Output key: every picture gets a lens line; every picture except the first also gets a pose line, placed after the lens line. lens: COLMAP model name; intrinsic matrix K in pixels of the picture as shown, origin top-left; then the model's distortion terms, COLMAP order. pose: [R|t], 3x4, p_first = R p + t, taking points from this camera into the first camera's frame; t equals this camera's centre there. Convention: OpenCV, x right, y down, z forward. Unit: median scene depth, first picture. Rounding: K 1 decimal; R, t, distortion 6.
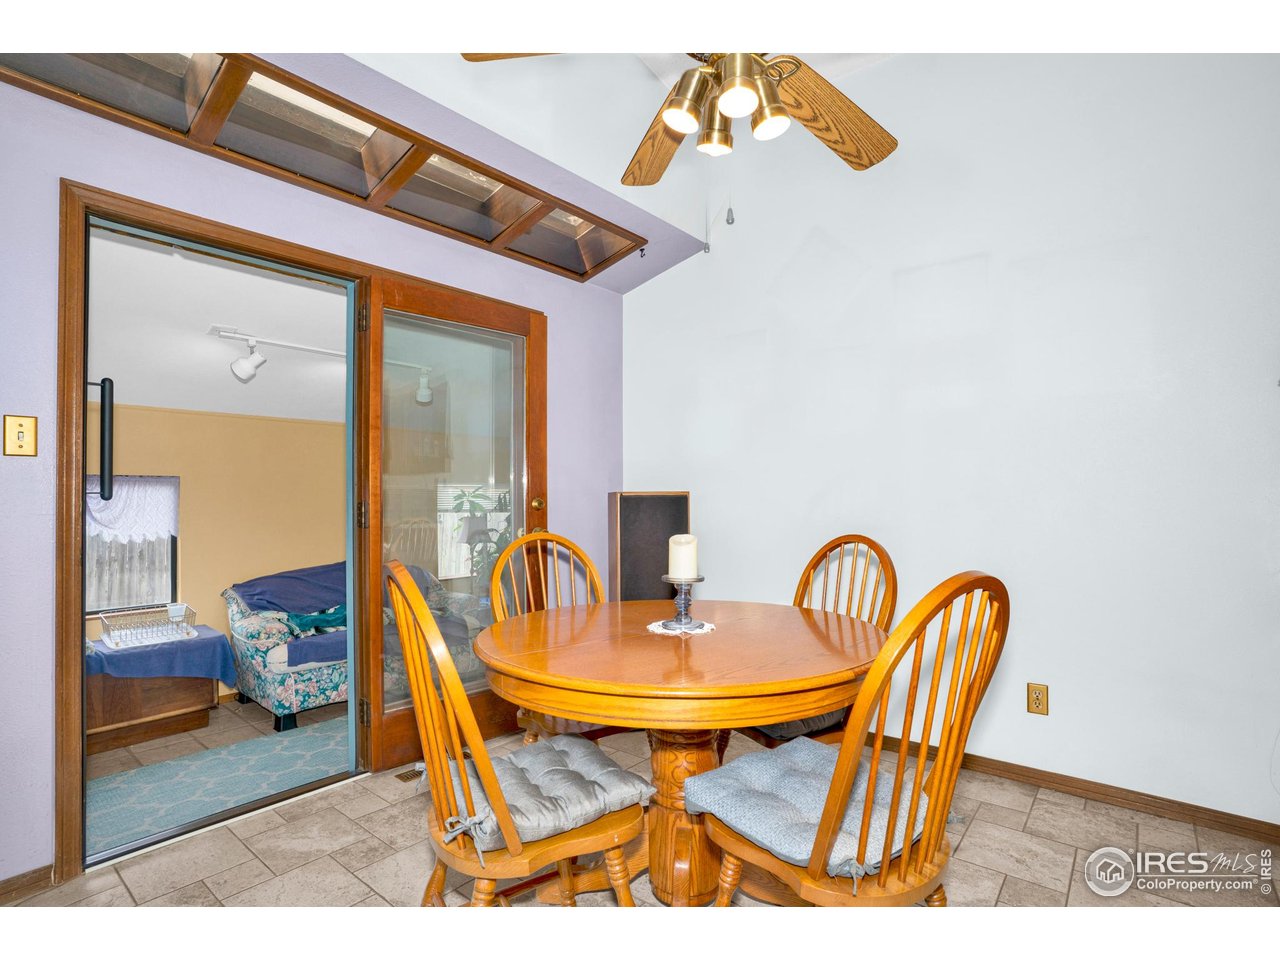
lens RADIAL K [[665.0, 0, 640.0], [0, 665.0, 480.0], [0, 0, 1]] dist [-0.078132, 0.039148]
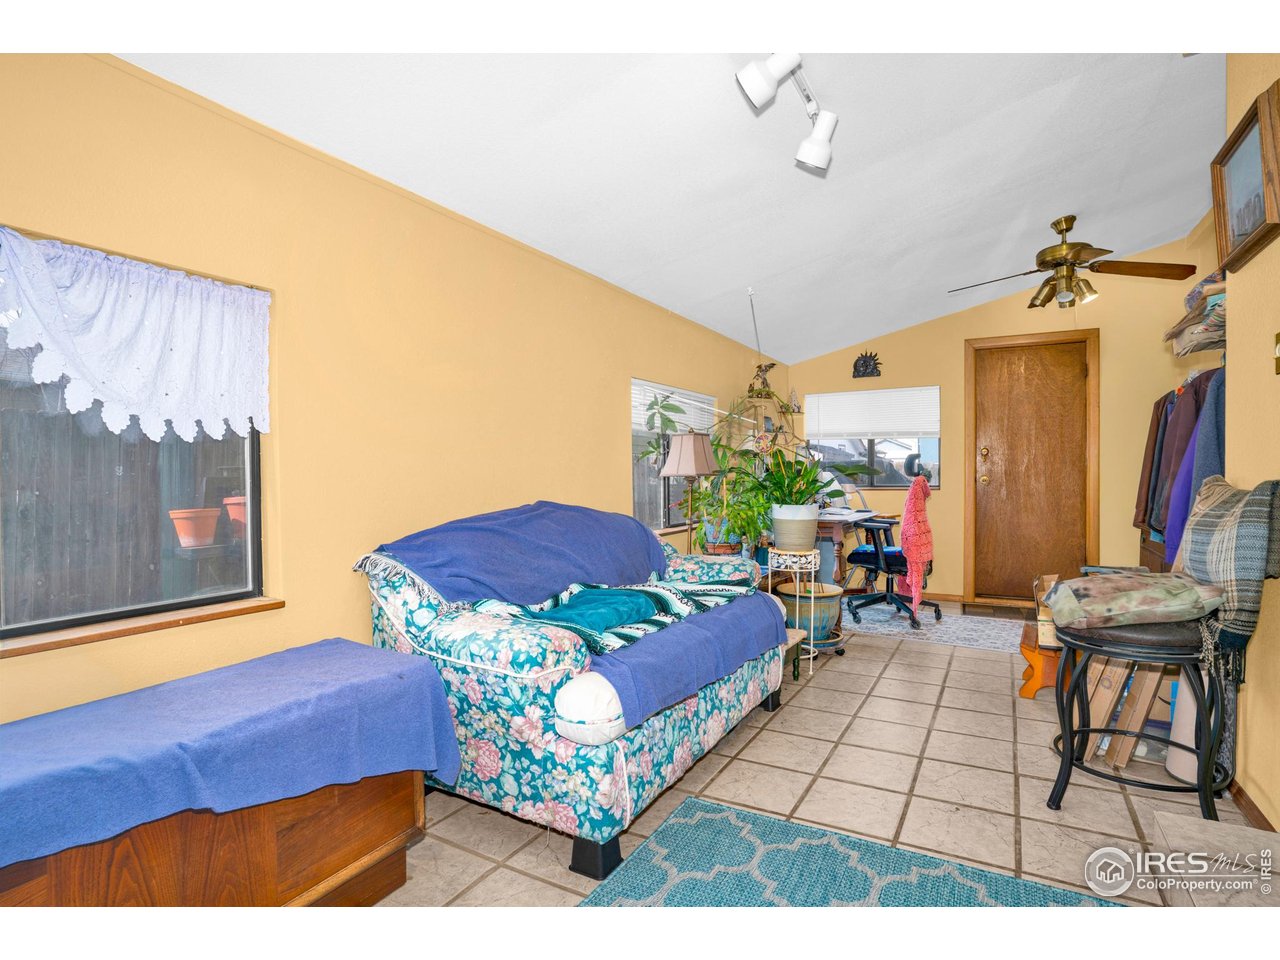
lens RADIAL K [[665.0, 0, 640.0], [0, 665.0, 480.0], [0, 0, 1]] dist [-0.078132, 0.039148]
pose [[0.982243, -0.003459, 0.187580, -0.592882], [-0.002818, 0.999445, 0.033190, 0.109961], [-0.187590, -0.033129, 0.981688, 0.567577]]
